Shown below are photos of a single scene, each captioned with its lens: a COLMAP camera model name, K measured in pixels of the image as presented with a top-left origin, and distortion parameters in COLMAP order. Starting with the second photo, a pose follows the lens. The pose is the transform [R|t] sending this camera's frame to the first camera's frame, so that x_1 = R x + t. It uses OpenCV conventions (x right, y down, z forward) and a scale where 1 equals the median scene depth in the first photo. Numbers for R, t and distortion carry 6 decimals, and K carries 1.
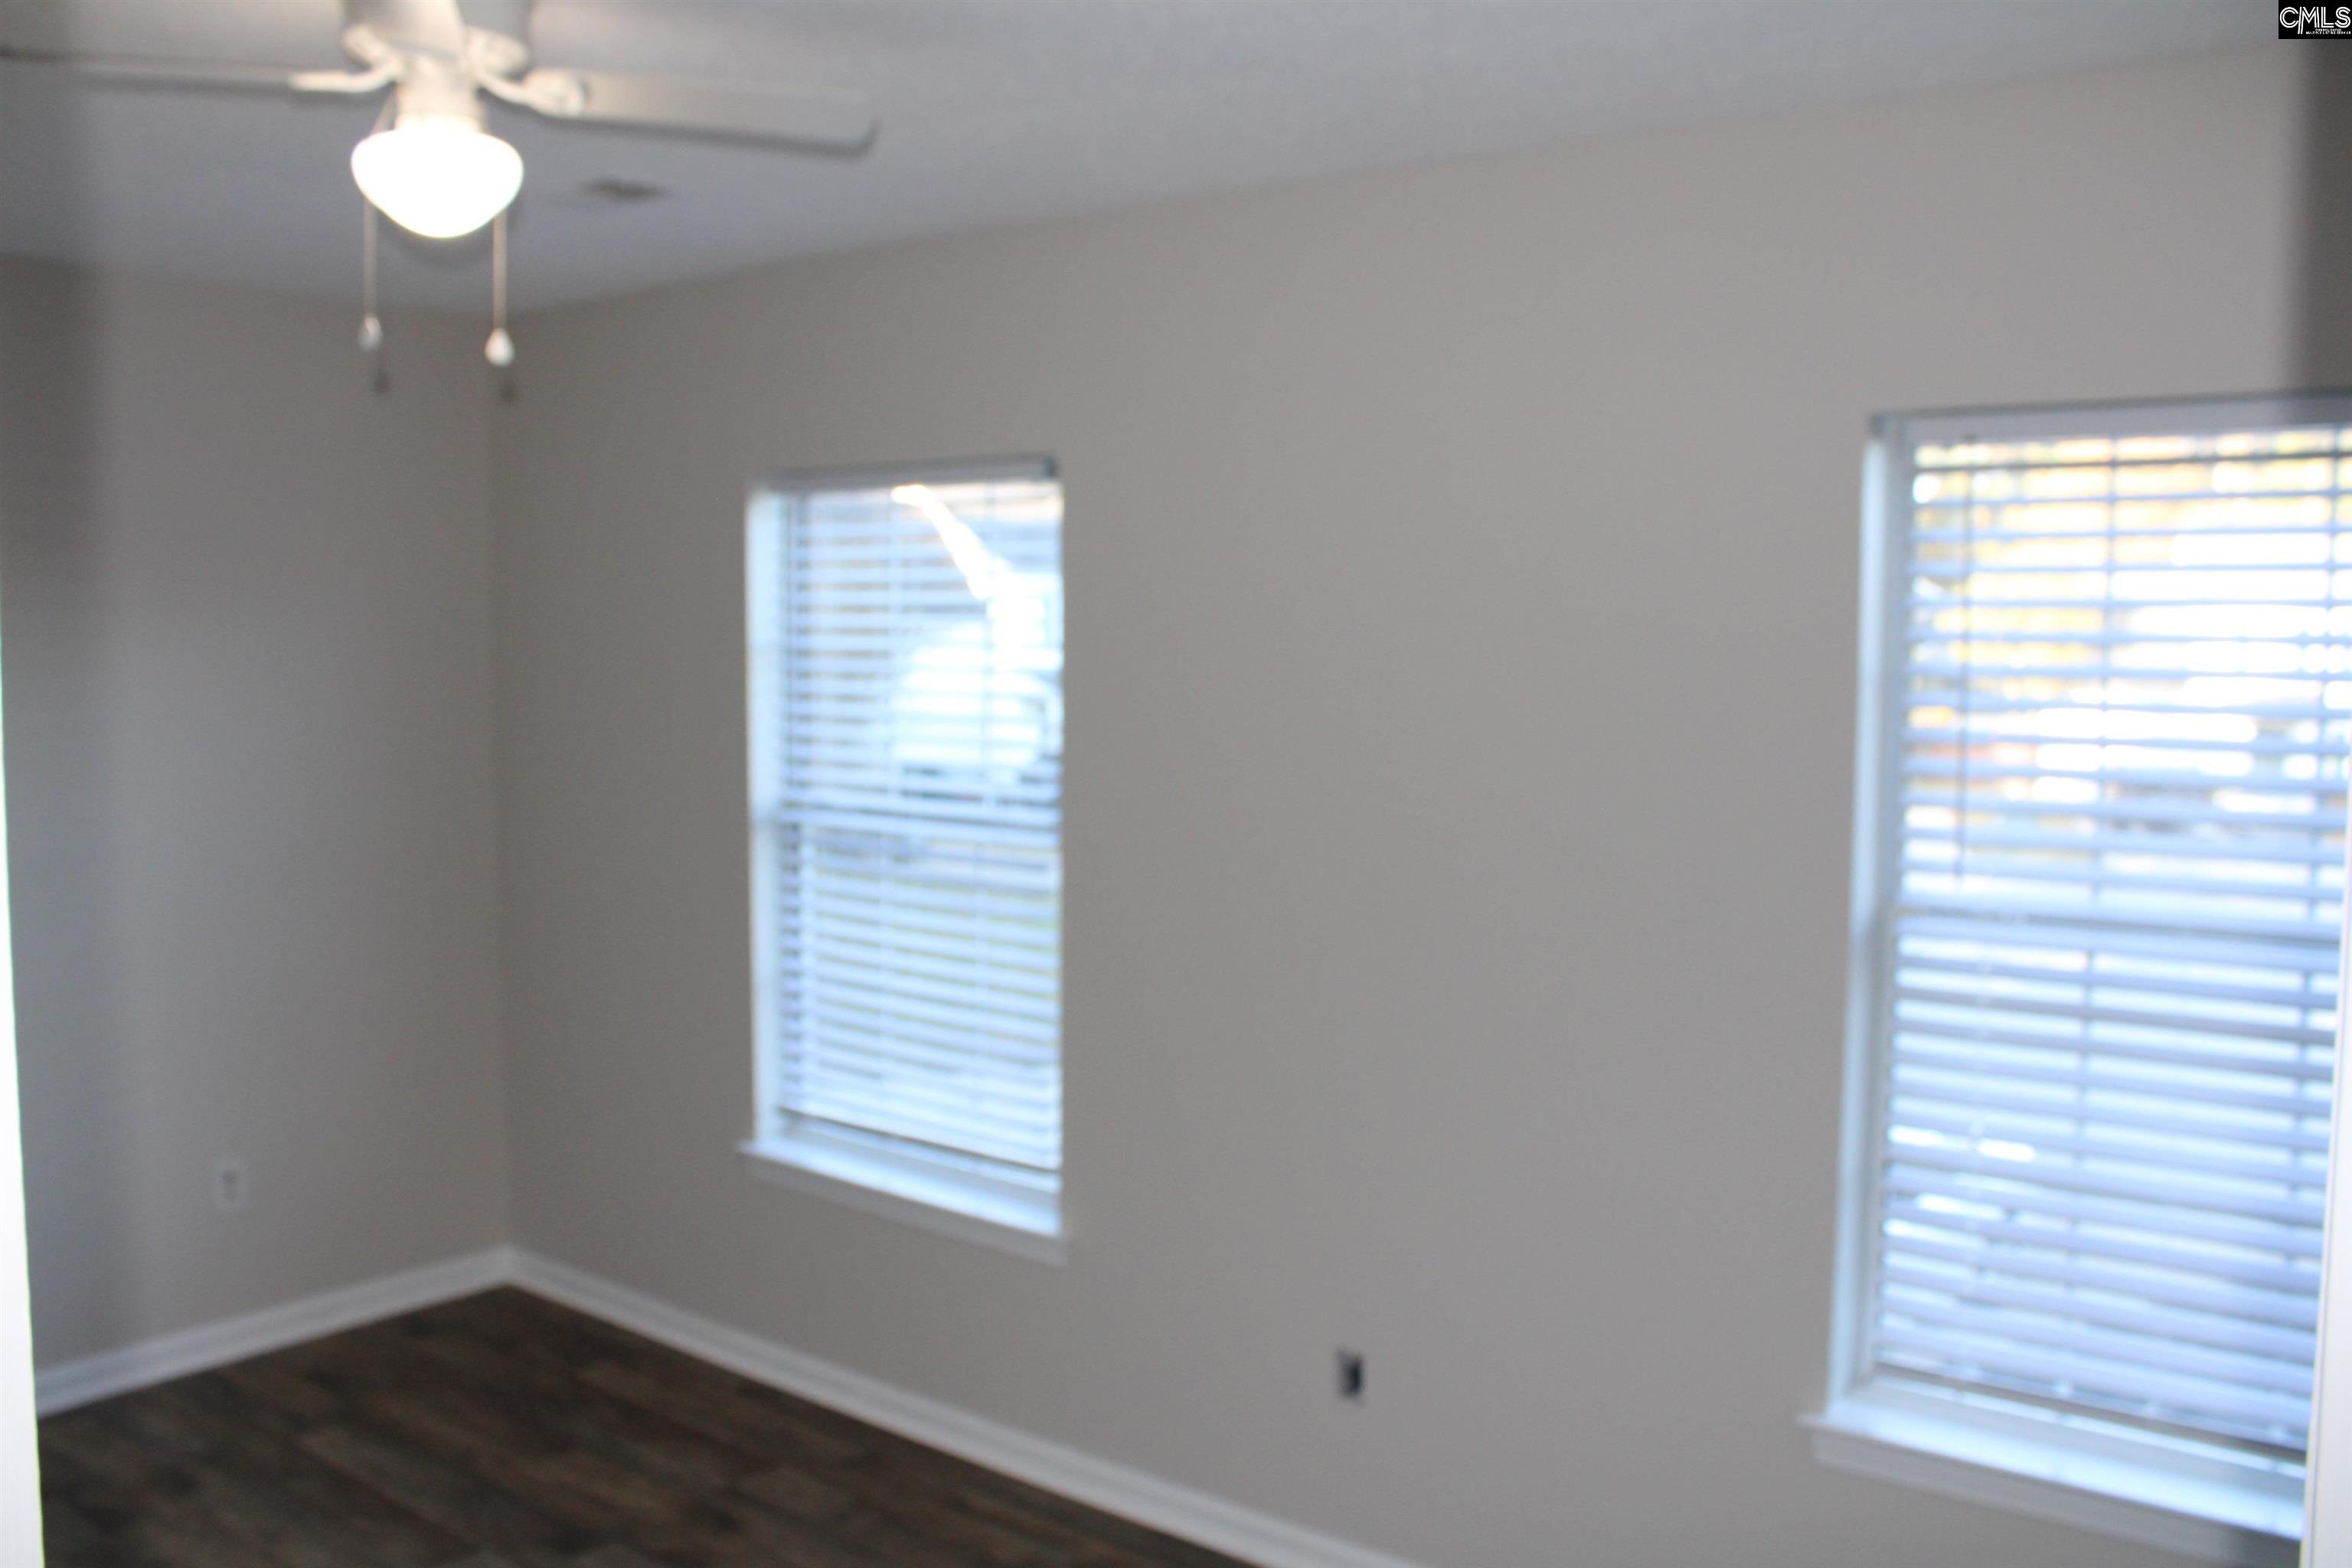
lens RADIAL K [[1925.1, 0, 1176.0], [0, 1925.1, 784.0], [0, 0, 1]] dist [-0.154056, 0.117344]
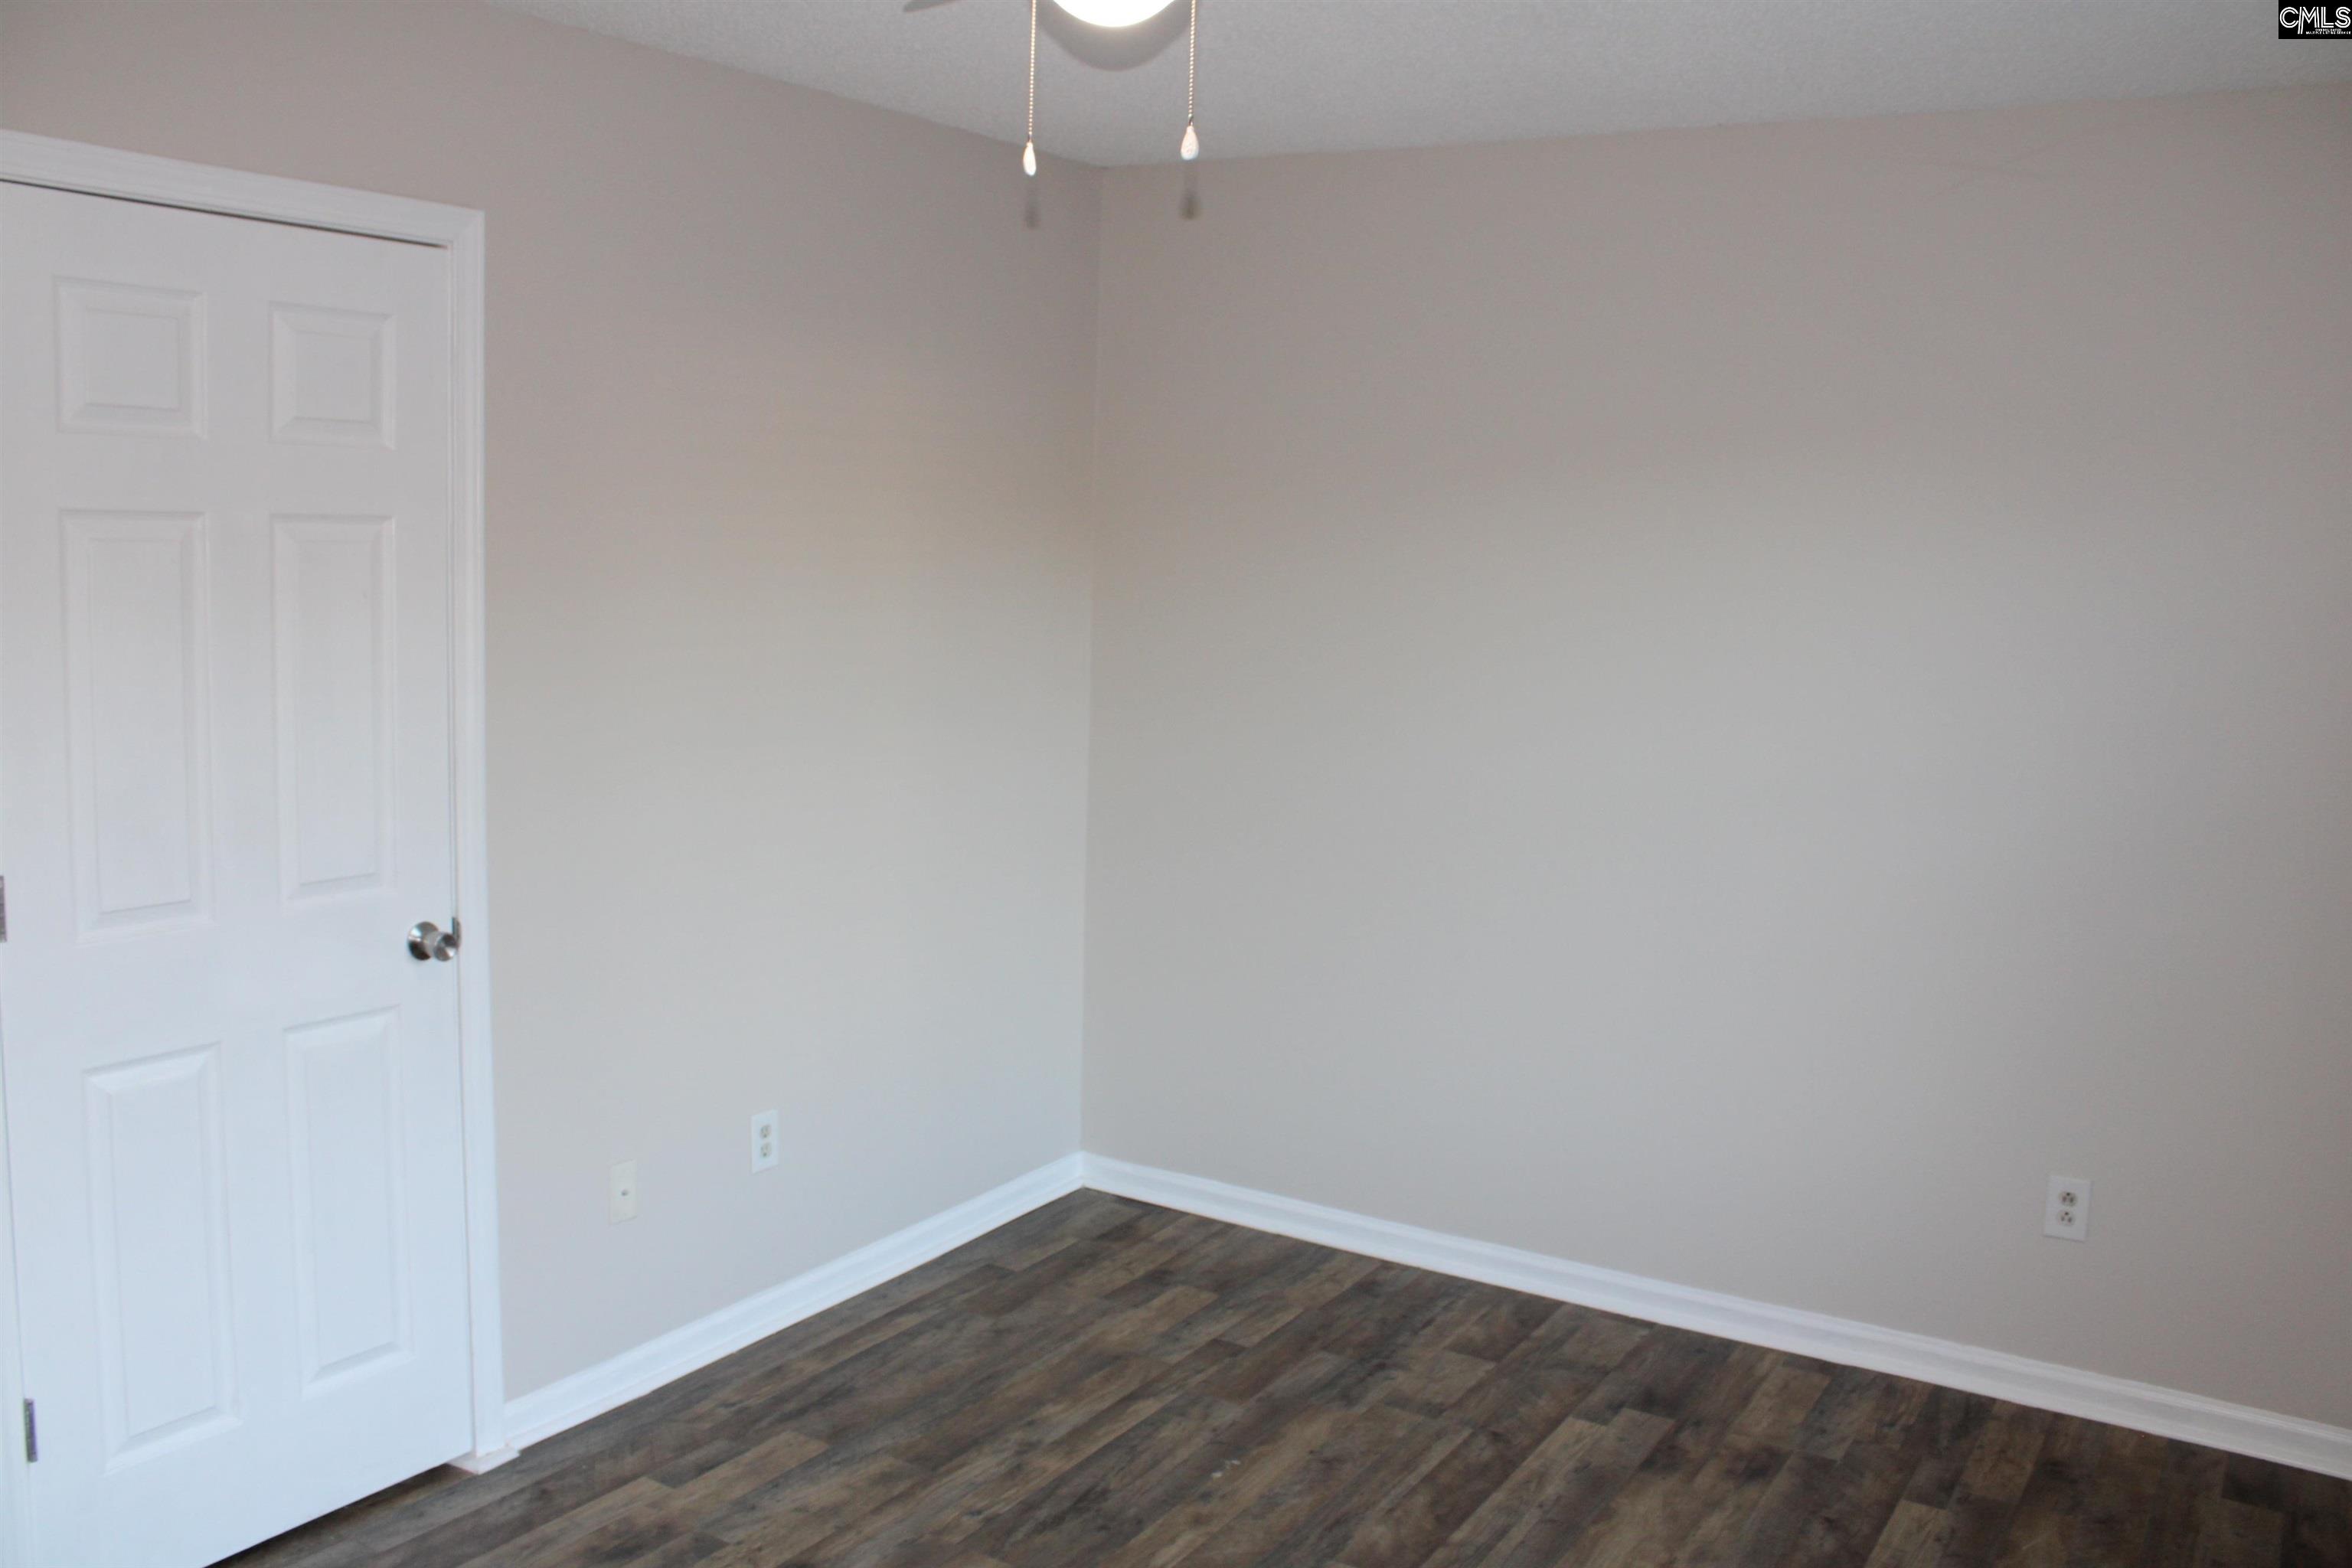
lens RADIAL K [[1970.8, 0, 1176.0], [0, 1970.8, 784.0], [0, 0, 1]] dist [-0.165529, 0.146139]
pose [[0.093356, 0.125021, -0.987752, 0.307235], [-0.103259, 0.987951, 0.115287, -0.032665], [0.990264, 0.091231, 0.105141, 0.555161]]
